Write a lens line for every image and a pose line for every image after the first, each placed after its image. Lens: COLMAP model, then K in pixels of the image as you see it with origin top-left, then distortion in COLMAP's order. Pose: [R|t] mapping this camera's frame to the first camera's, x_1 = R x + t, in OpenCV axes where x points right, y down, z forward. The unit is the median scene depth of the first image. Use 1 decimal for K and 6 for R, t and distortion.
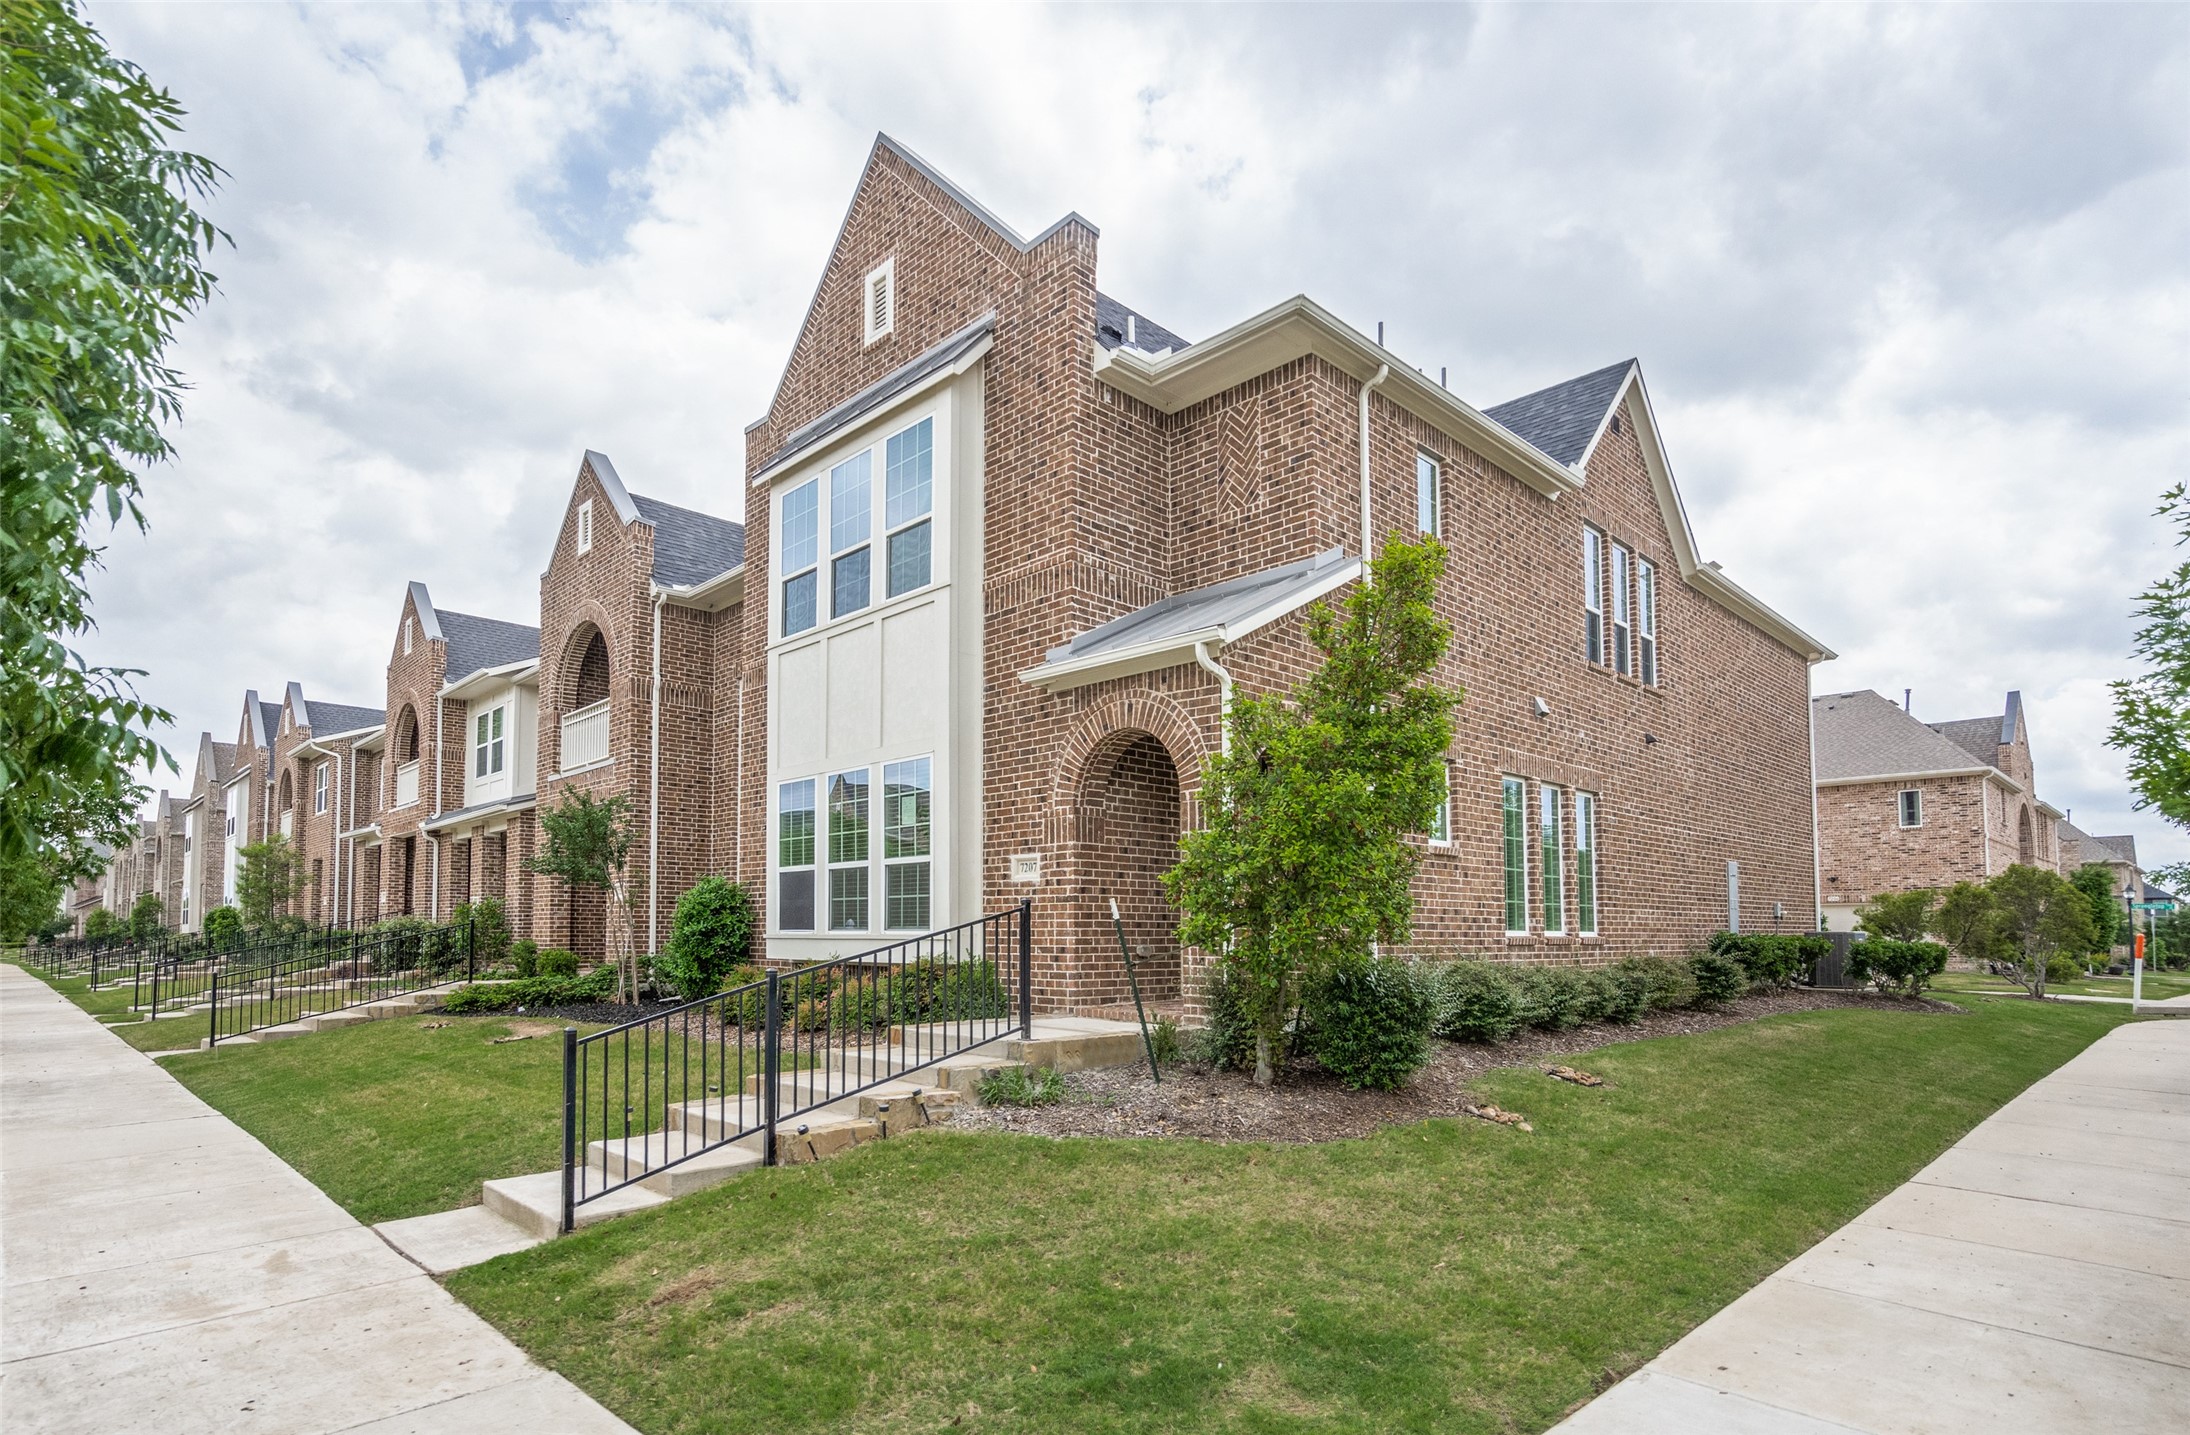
lens RADIAL K [[1211.8, 0, 1095.8], [0, 1211.8, 728.2], [0, 0, 1]] dist [-0.010106, 0.000378]
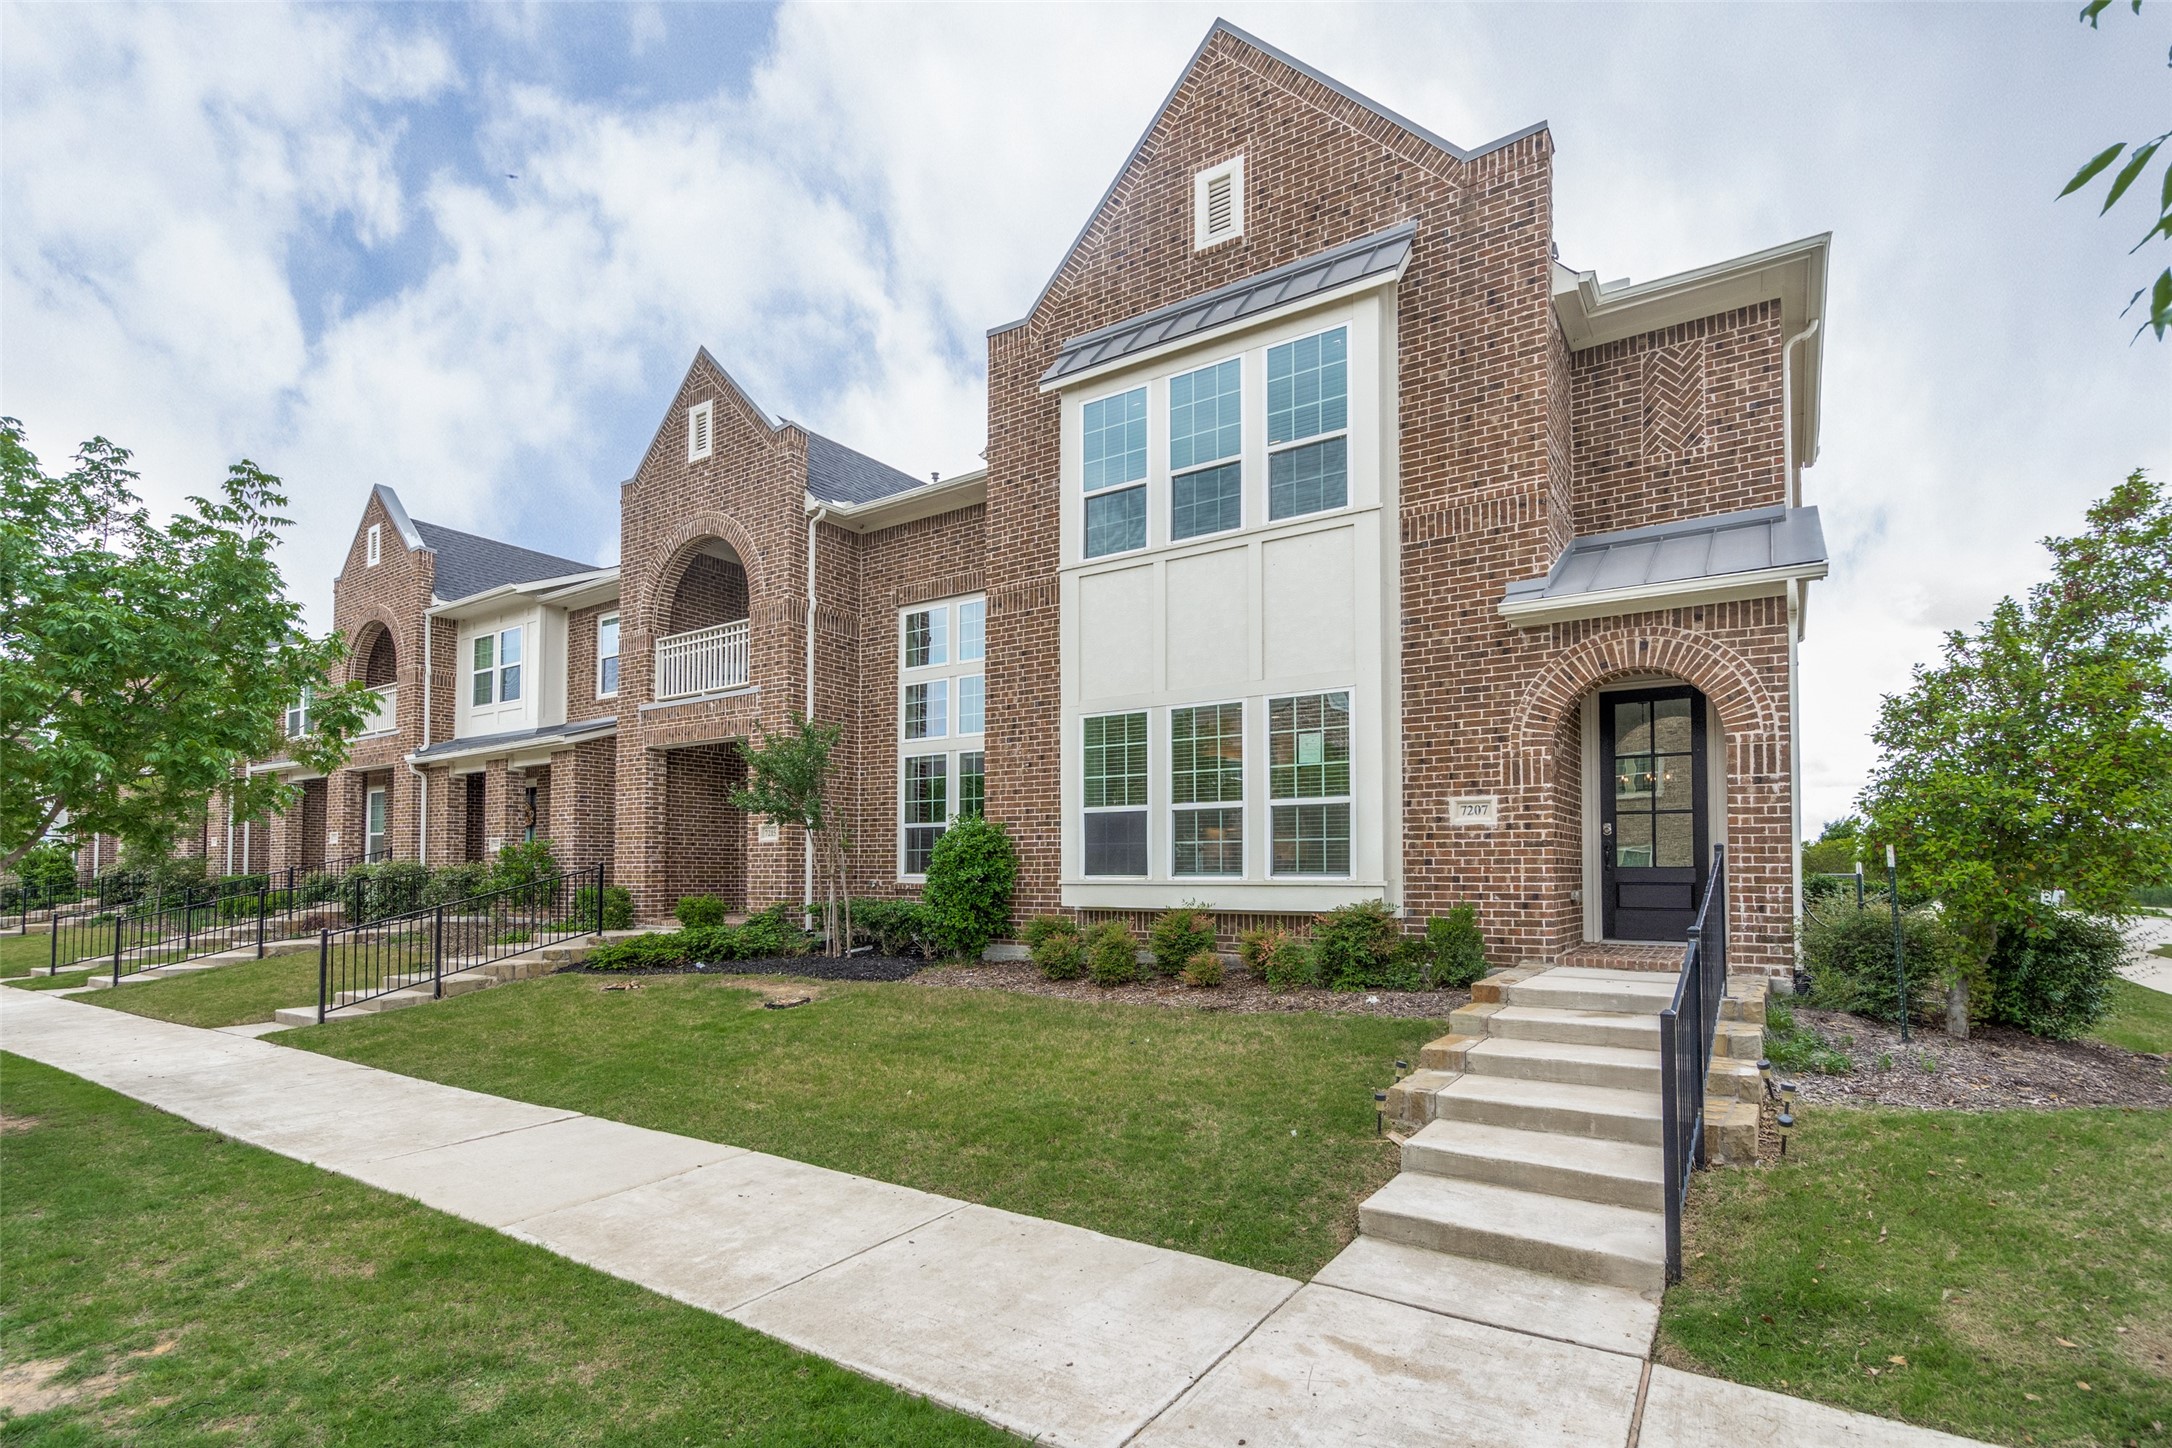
lens RADIAL K [[1085.2, 0, 1086.4], [0, 1085.2, 722.7], [0, 0, 1]] dist [-0.006686, -0.001254]
pose [[0.974013, 0.028813, 0.224653, -0.515556], [-0.035652, 0.999014, 0.026445, 0.032469], [-0.223669, -0.033767, 0.974080, 0.225895]]
